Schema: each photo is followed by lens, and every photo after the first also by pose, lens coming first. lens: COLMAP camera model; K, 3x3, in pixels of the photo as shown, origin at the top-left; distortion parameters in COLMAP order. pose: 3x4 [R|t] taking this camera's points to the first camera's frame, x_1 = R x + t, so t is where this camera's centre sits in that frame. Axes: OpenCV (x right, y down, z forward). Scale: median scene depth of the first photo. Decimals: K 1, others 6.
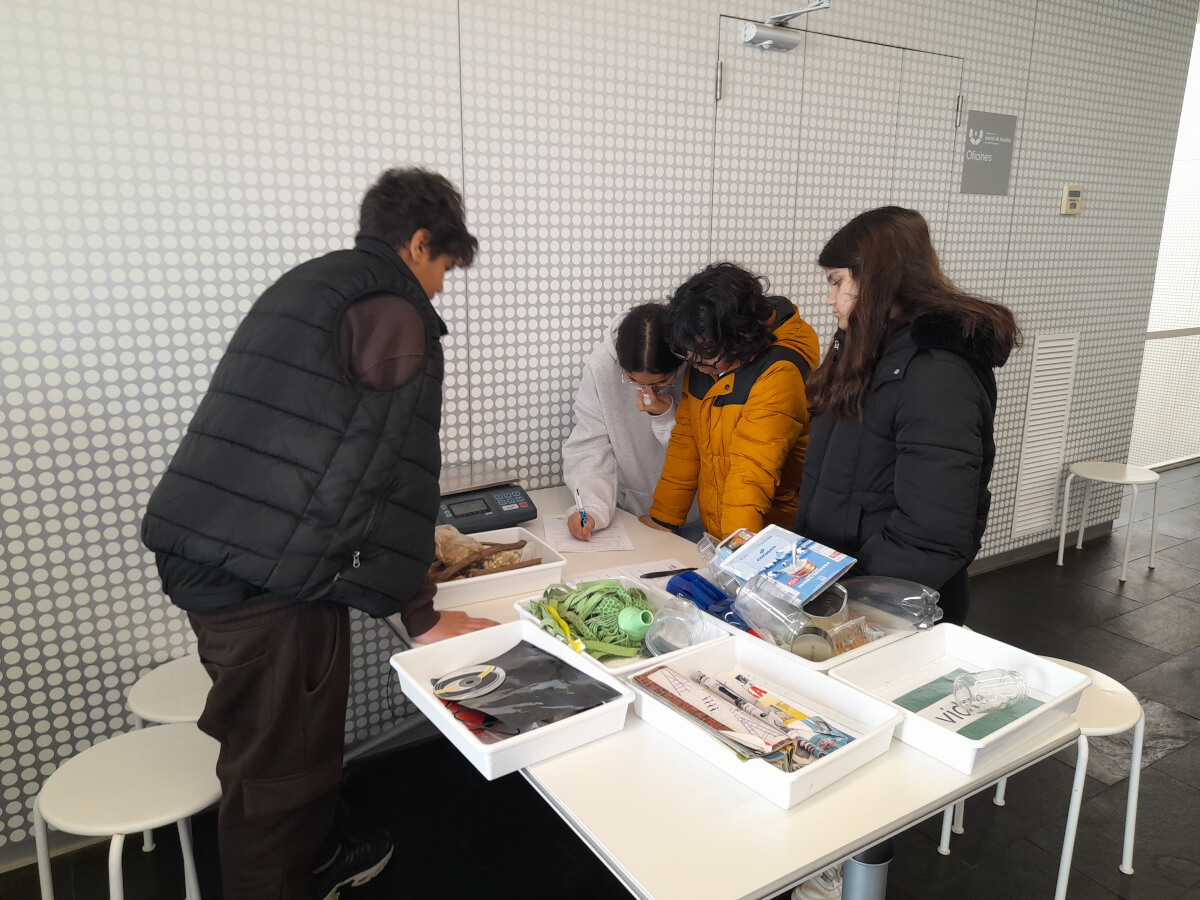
lens RADIAL K [[865.9, 0, 596.7], [0, 865.9, 449.3], [0, 0, 1]] dist [0.055499, -0.058211]
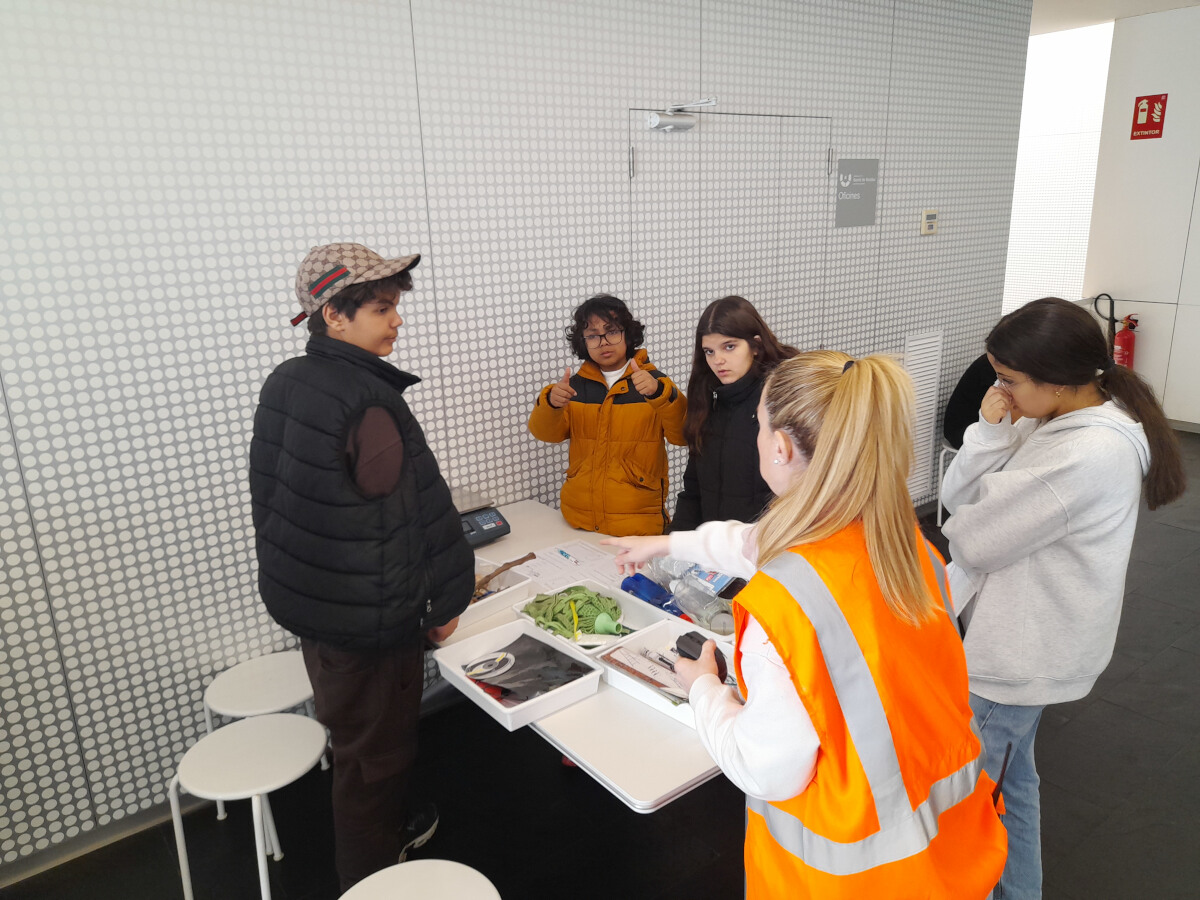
lens RADIAL K [[865.9, 0, 596.7], [0, 865.9, 449.3], [0, 0, 1]] dist [0.055499, -0.058211]
pose [[0.995029, -0.063277, 0.076902, -0.028219], [0.060163, 0.997298, 0.042157, -0.076160], [-0.079362, -0.037320, 0.996147, -0.228816]]
